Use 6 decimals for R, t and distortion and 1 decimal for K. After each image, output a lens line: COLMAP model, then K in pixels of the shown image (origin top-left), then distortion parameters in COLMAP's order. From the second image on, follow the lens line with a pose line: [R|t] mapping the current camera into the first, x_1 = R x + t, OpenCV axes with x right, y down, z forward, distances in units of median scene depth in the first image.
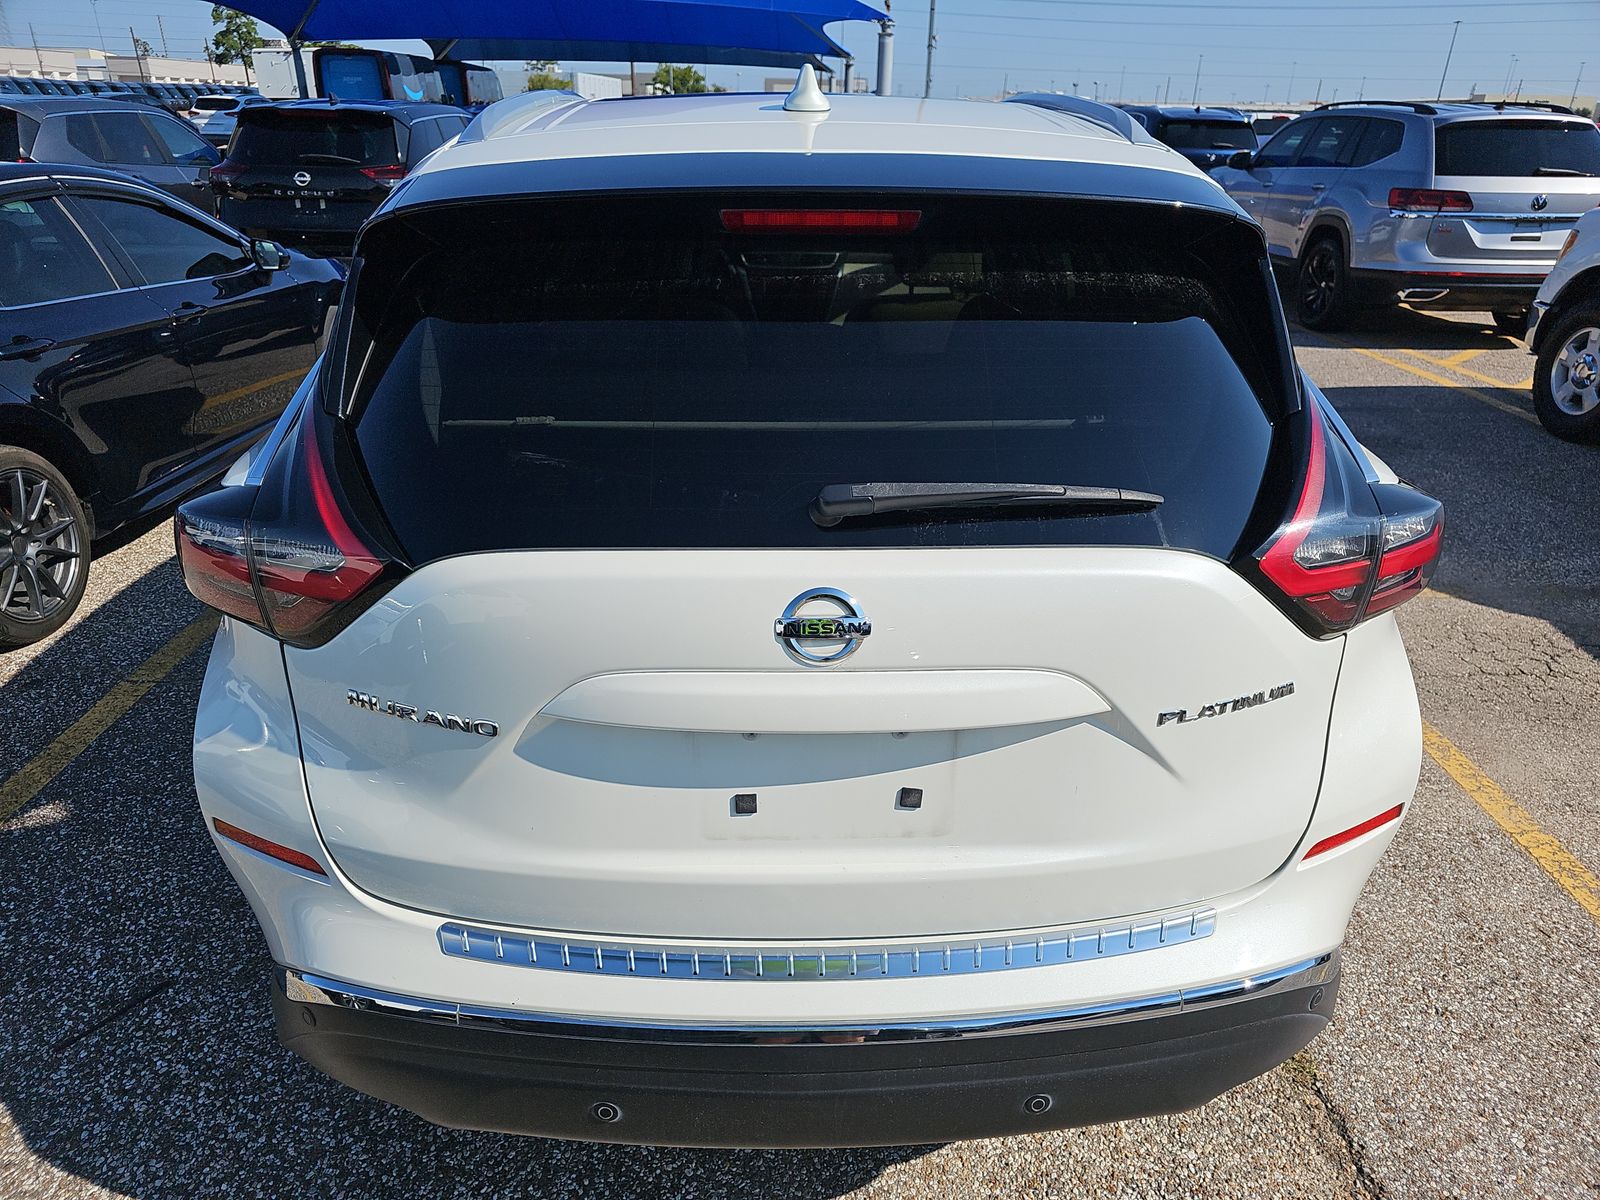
lens RADIAL K [[1071.6, 0, 800.0], [0, 1071.6, 600.0], [0, 0, 1]] dist [0.015213, -0.003078]
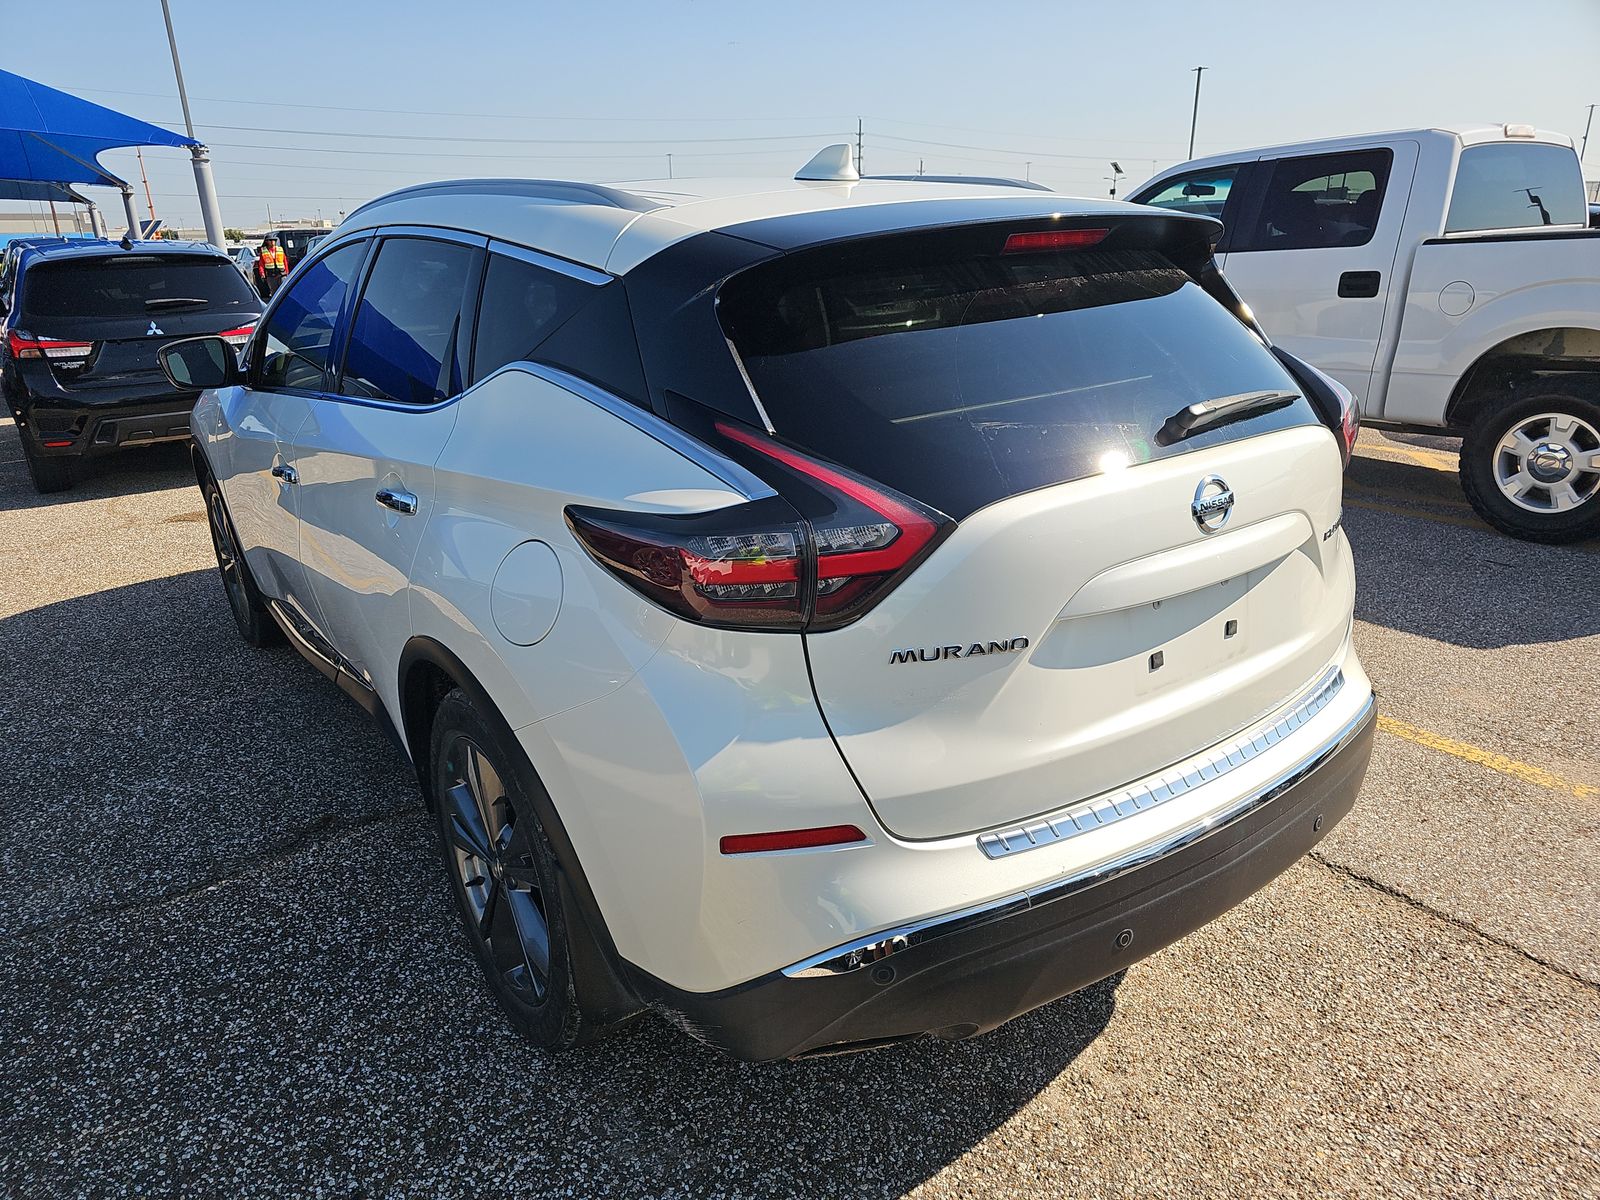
lens RADIAL K [[1071.6, 0, 800.0], [0, 1071.6, 600.0], [0, 0, 1]] dist [0.015213, -0.003078]
pose [[0.824161, -0.211464, 0.525396, -0.773904], [0.263344, 0.964379, -0.024946, 0.025885], [-0.501406, 0.158920, 0.850492, 0.055084]]
